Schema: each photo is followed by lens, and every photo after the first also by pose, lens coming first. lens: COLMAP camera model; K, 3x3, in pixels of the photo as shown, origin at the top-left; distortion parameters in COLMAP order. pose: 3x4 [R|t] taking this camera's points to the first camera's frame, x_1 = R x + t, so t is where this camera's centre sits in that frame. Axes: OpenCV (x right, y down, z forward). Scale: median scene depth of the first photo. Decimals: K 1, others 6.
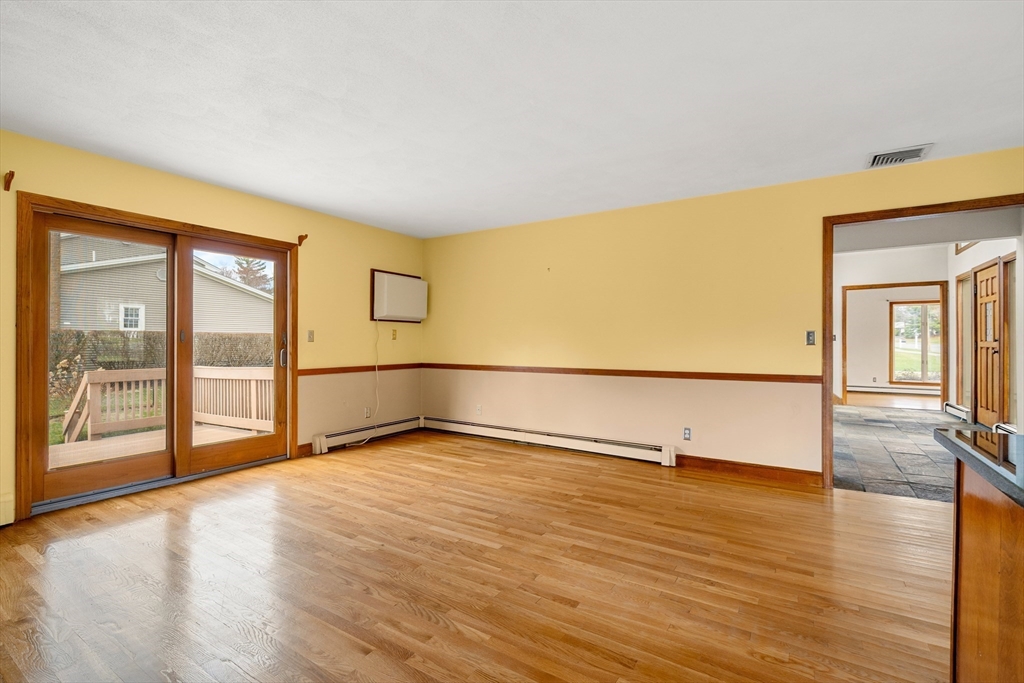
lens RADIAL K [[467.2, 0, 502.1], [0, 467.2, 341.7], [0, 0, 1]] dist [0.001166, -0.000324]
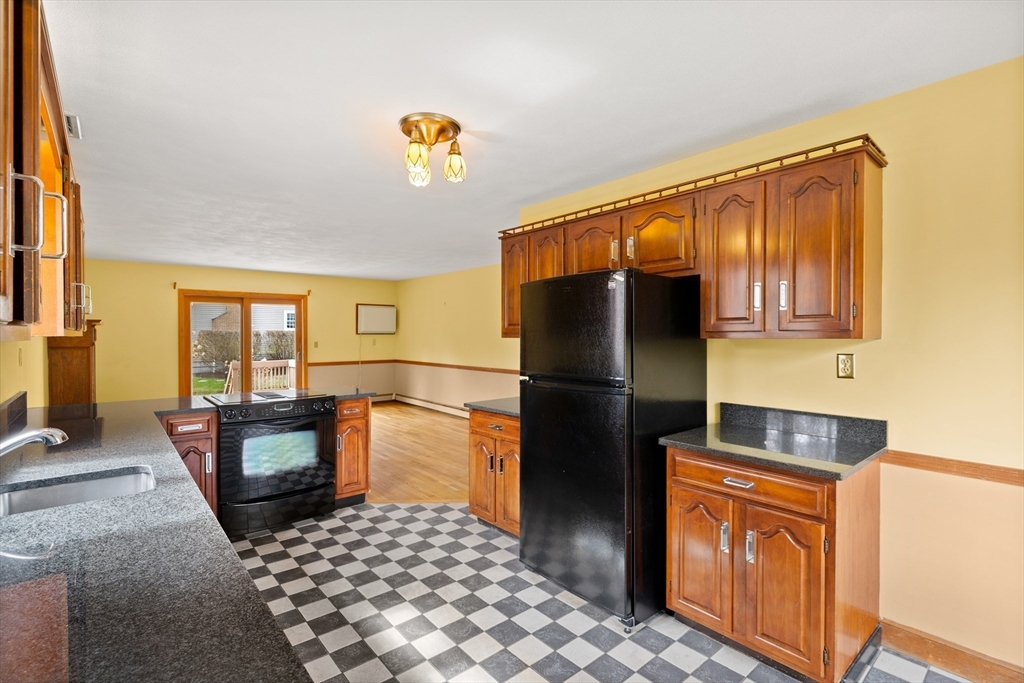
lens RADIAL K [[467.2, 0, 495.9], [0, 467.2, 340.5], [0, 0, 1]] dist [0.001166, -0.000324]
pose [[0.954162, 0.000174, -0.299290, 0.825376], [0.004372, 0.999885, 0.014520, -0.053366], [0.299258, -0.015163, 0.954052, -0.539166]]
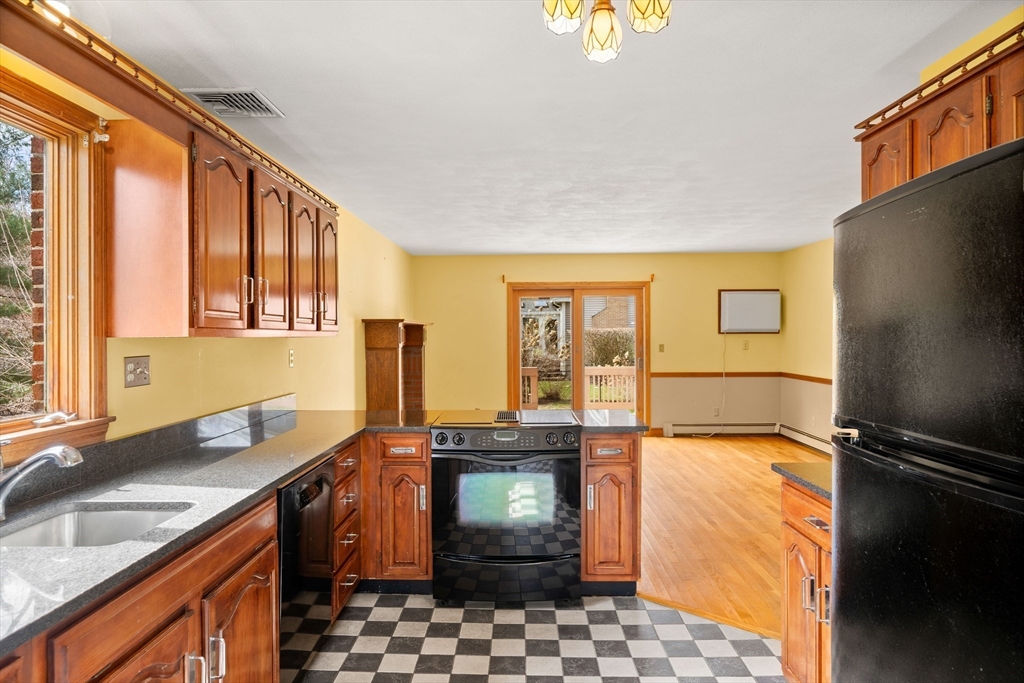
lens RADIAL K [[614.7, 0, 514.3], [0, 614.7, 336.9], [0, 0, 1]] dist [0.005083, -0.004267]
pose [[0.536647, -0.001795, -0.843805, 0.874090], [0.007015, 0.999973, 0.002335, -0.052441], [0.843778, -0.007172, 0.536645, -0.308781]]
